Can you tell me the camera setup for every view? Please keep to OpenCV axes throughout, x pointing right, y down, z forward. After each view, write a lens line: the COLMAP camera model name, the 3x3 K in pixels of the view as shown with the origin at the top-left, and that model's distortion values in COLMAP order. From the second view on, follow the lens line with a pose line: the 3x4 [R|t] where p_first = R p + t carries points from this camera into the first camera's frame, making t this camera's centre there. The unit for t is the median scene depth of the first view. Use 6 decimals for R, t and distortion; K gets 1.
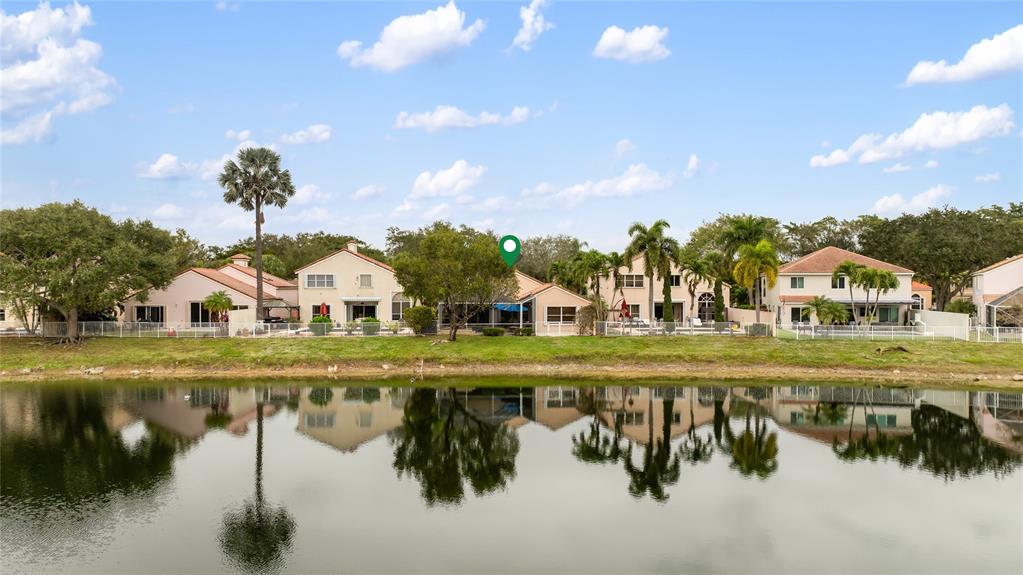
lens RADIAL K [[689.9, 0, 516.5], [0, 689.9, 286.8], [0, 0, 1]] dist [-0.020617, 0.010415]
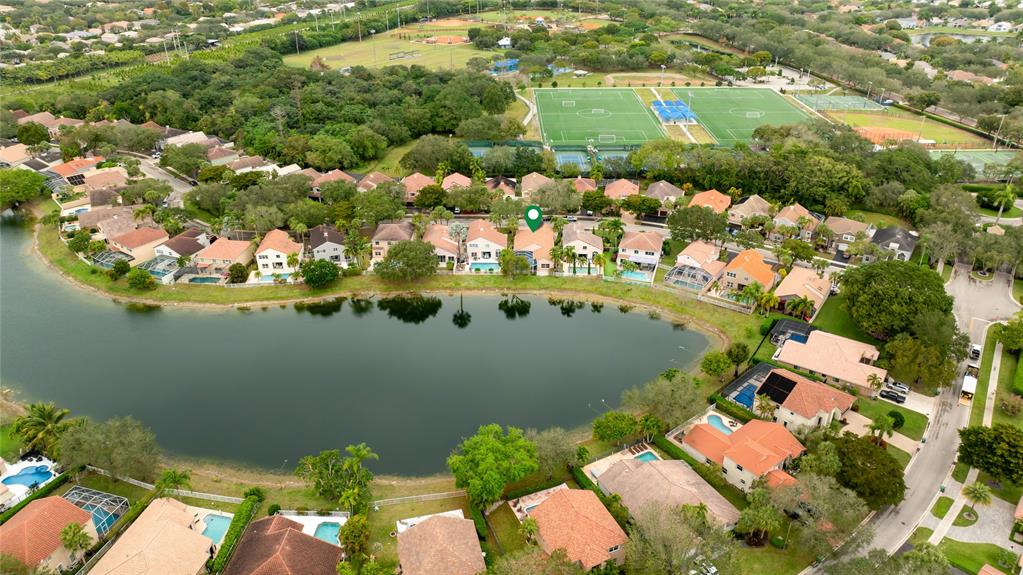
lens RADIAL K [[689.9, 0, 510.2], [0, 689.9, 287.8], [0, 0, 1]] dist [-0.020617, 0.010415]
pose [[0.992674, 0.053629, -0.108269, 0.277866], [0.003609, 0.882534, 0.470235, -1.532064], [0.120769, -0.467180, 0.875875, -2.155587]]
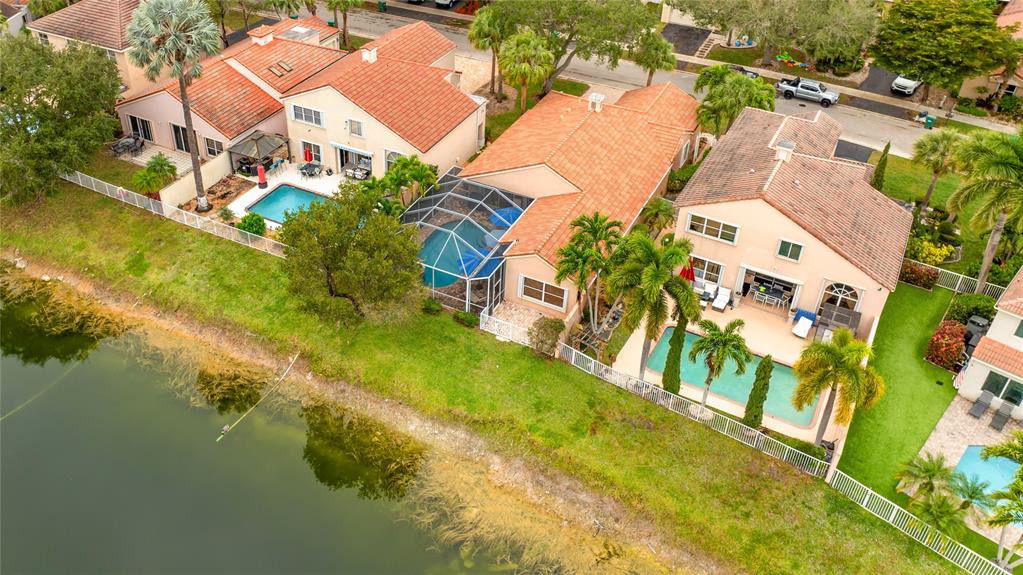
lens RADIAL K [[689.9, 0, 512.4], [0, 689.9, 286.1], [0, 0, 1]] dist [-0.020617, 0.010415]
pose [[0.833887, 0.346240, -0.429827, 0.336517], [-0.000036, 0.778797, 0.627276, -0.398891], [0.551936, -0.523062, 0.649441, 0.567906]]
